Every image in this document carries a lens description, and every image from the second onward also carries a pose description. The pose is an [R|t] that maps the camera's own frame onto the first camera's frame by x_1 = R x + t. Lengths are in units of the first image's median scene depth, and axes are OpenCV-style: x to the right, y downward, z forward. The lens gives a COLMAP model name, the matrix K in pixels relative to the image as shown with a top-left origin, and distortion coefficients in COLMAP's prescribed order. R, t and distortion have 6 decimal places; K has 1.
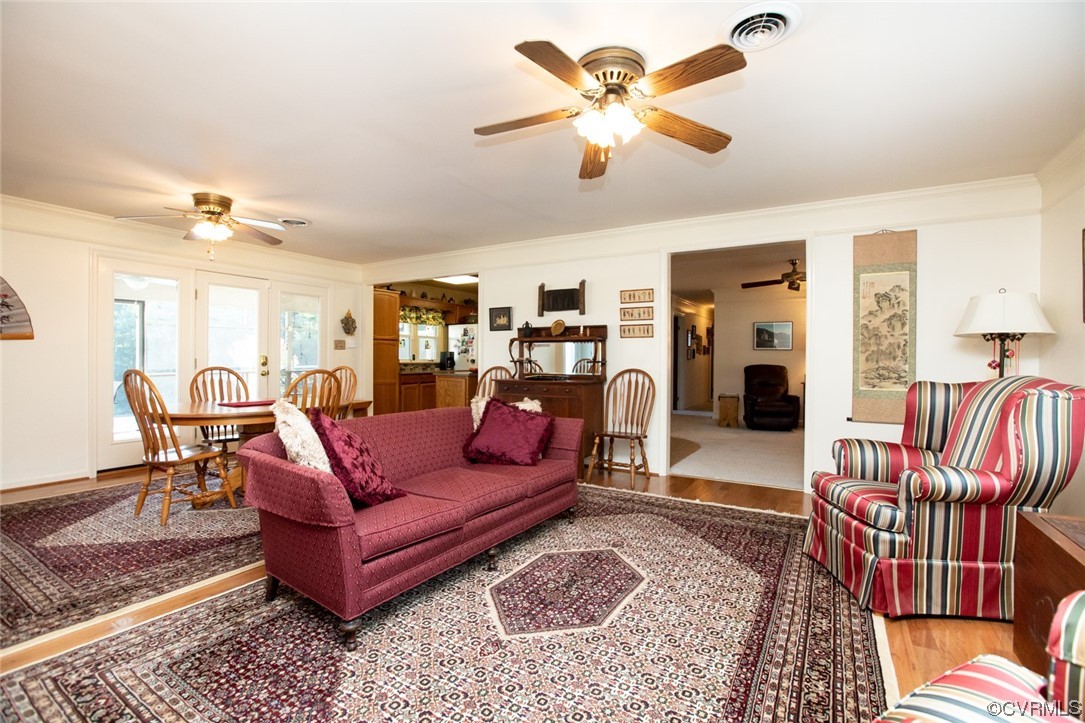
lens RADIAL K [[494.9, 0, 545.0], [0, 494.9, 361.2], [0, 0, 1]] dist [-0.025132, 0.004299]
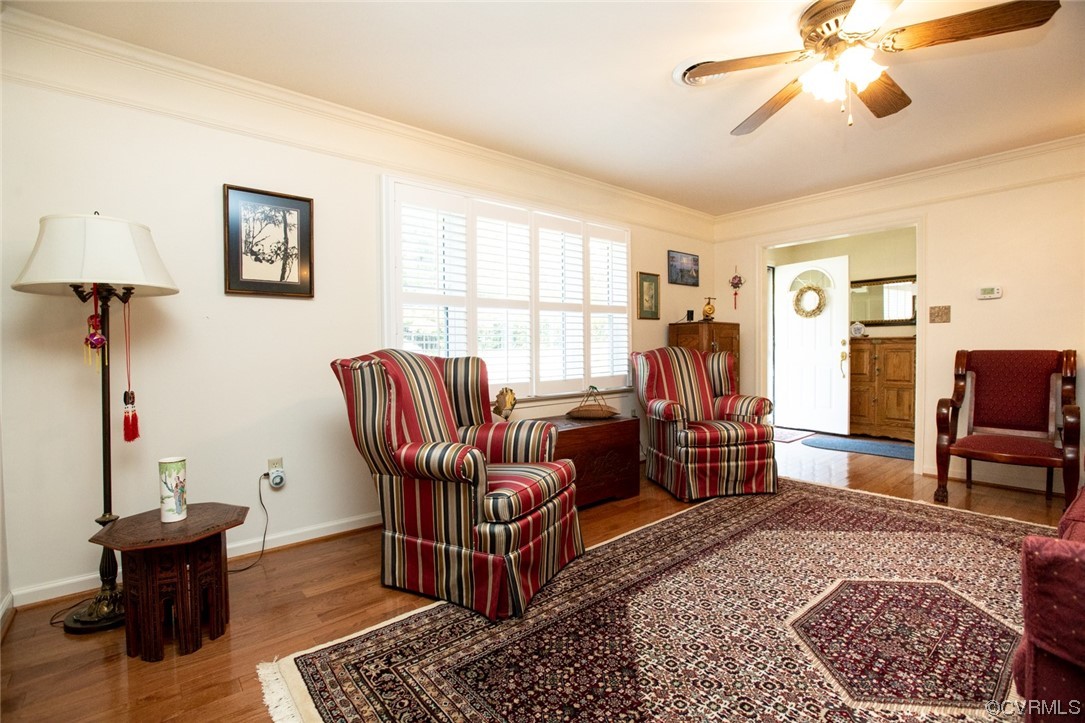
lens RADIAL K [[494.9, 0, 543.4], [0, 494.9, 363.0], [0, 0, 1]] dist [-0.025132, 0.004299]
pose [[-0.945150, -0.002877, 0.326624, 0.343310], [0.007484, 0.999508, 0.030461, 0.029589], [-0.326551, 0.031235, -0.944663, 1.964790]]
